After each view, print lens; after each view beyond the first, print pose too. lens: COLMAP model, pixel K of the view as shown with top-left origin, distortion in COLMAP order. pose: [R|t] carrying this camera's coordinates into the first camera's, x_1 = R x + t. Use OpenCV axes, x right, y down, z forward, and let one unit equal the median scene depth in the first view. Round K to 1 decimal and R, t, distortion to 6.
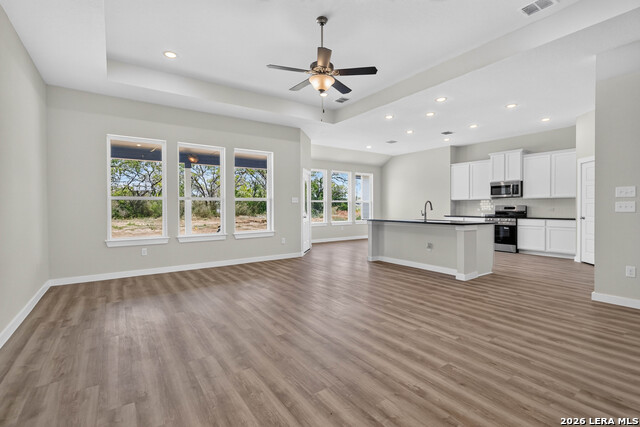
lens RADIAL K [[295.9, 0, 323.2], [0, 295.9, 208.6], [0, 0, 1]] dist [0.002337, 0.000355]
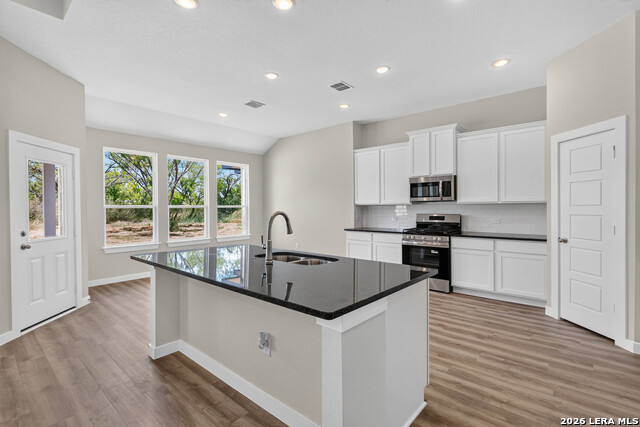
lens RADIAL K [[300.0, 0, 324.7], [0, 300.0, 209.4], [0, 0, 1]] dist [0.001761, 0.000169]
pose [[0.967578, -0.005495, 0.252513, 0.245122], [0.005630, 0.999984, 0.000189, -0.023332], [-0.252510, 0.001238, 0.967594, 0.460053]]
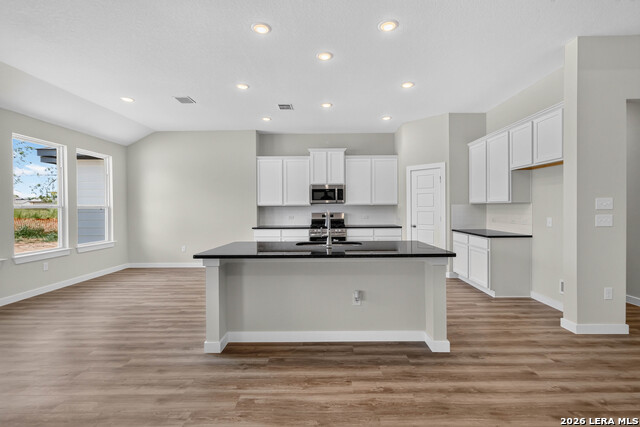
lens RADIAL K [[300.0, 0, 324.7], [0, 300.0, 209.4], [0, 0, 1]] dist [0.001761, 0.000169]
pose [[0.580849, -0.006465, 0.813986, -0.086671], [0.010737, 0.999942, 0.000280, -0.022148], [-0.813941, 0.008577, 0.580885, 0.534145]]
